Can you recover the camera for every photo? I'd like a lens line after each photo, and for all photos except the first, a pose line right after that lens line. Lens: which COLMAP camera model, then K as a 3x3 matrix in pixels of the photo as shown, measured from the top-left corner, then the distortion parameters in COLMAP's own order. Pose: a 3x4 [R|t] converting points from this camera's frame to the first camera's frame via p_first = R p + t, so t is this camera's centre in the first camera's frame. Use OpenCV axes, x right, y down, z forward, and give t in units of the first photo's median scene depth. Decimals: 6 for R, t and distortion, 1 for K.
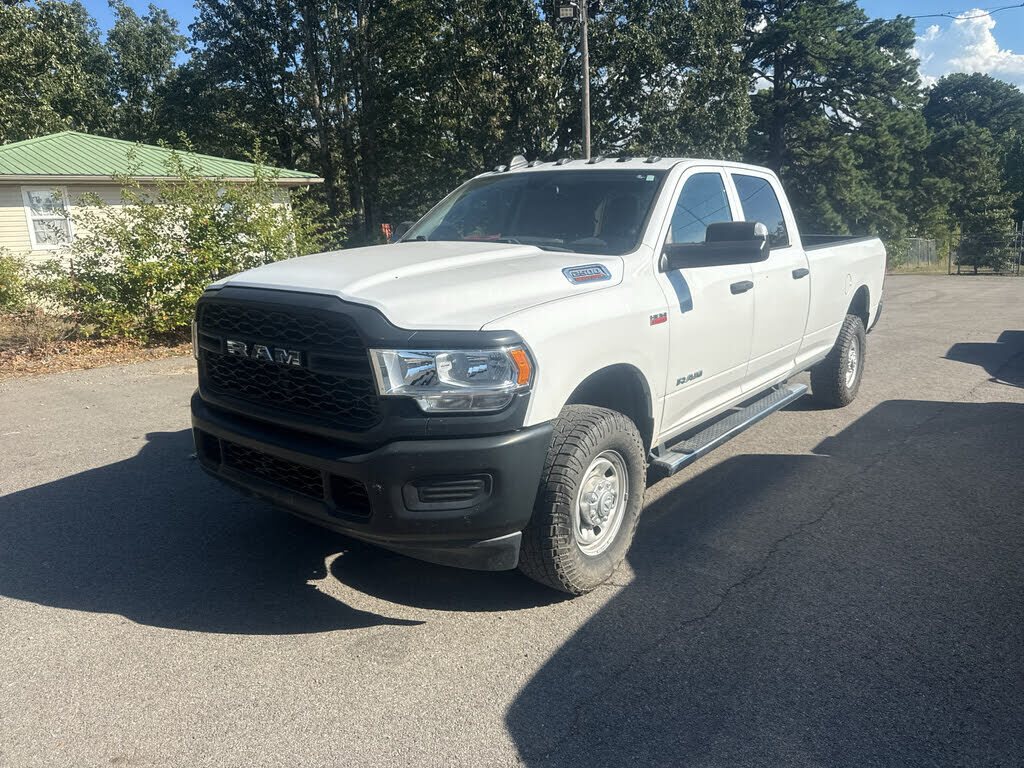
lens RADIAL K [[711.1, 0, 521.4], [0, 711.1, 379.5], [0, 0, 1]] dist [-0.012863, 0.002196]
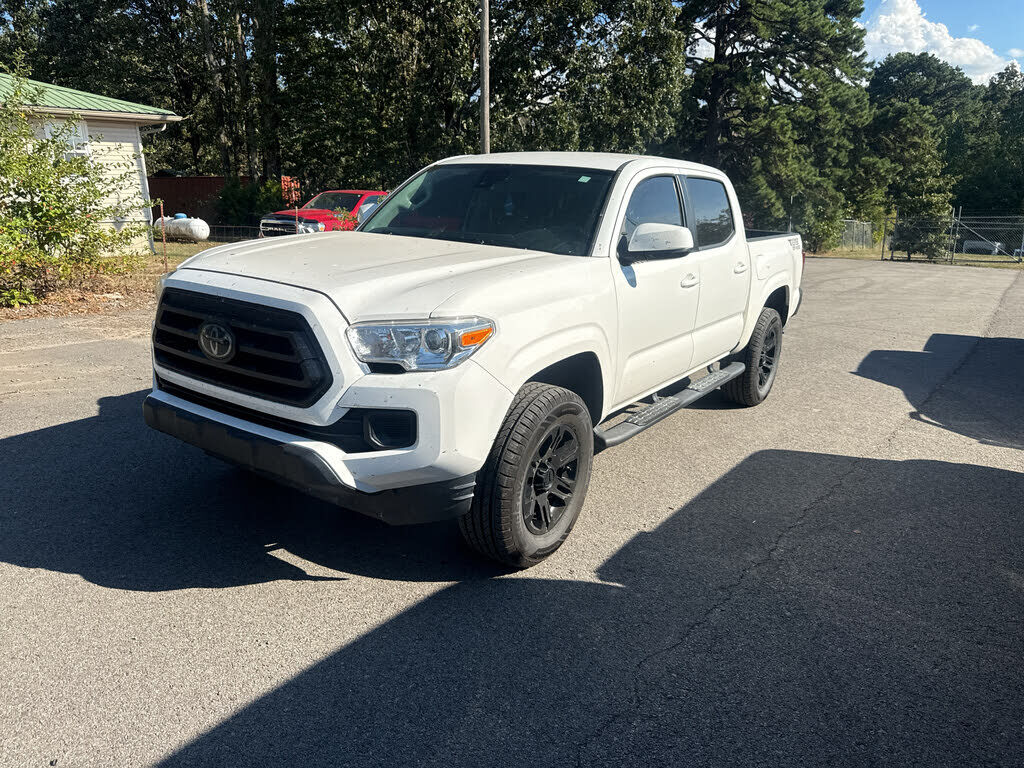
lens RADIAL K [[711.1, 0, 508.8], [0, 711.1, 386.3], [0, 0, 1]] dist [-0.012863, 0.002196]
pose [[0.997387, 0.031583, 0.064978, 0.043298], [-0.035160, 0.997886, 0.054662, -0.012224], [-0.063114, -0.056804, 0.996388, 0.066948]]
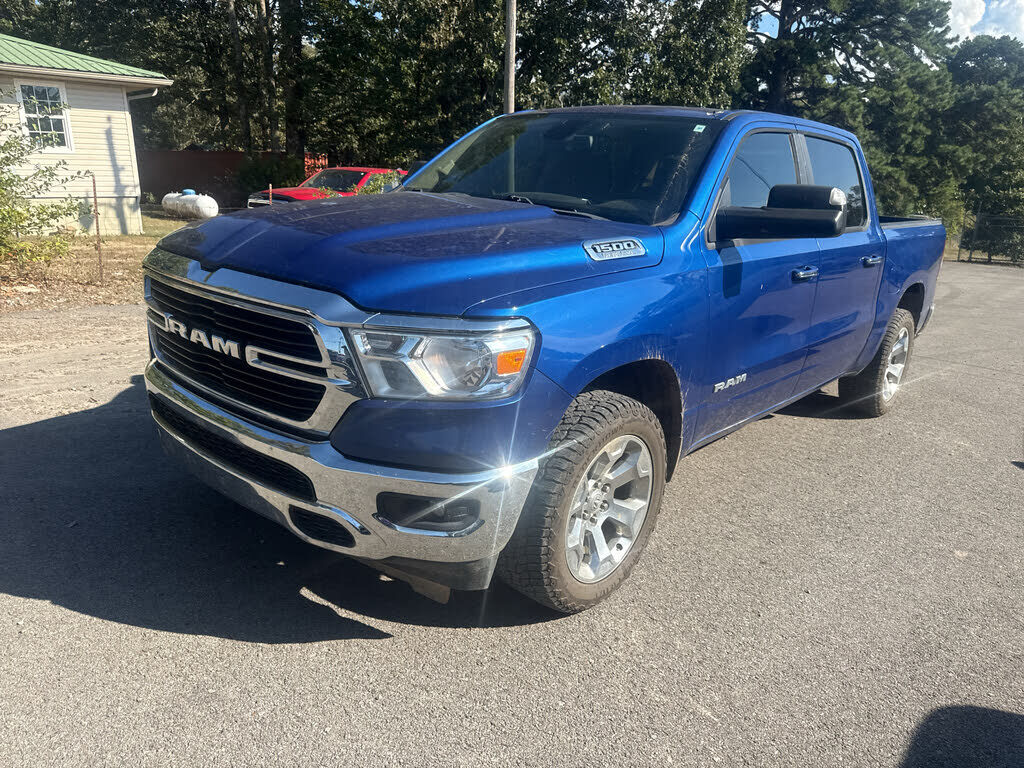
lens RADIAL K [[711.1, 0, 517.3], [0, 711.1, 388.9], [0, 0, 1]] dist [-0.012863, 0.002196]
pose [[0.997548, 0.067462, 0.018624, 0.061909], [-0.068762, 0.994311, 0.081353, -0.025486], [-0.013030, -0.082434, 0.996511, 0.131871]]
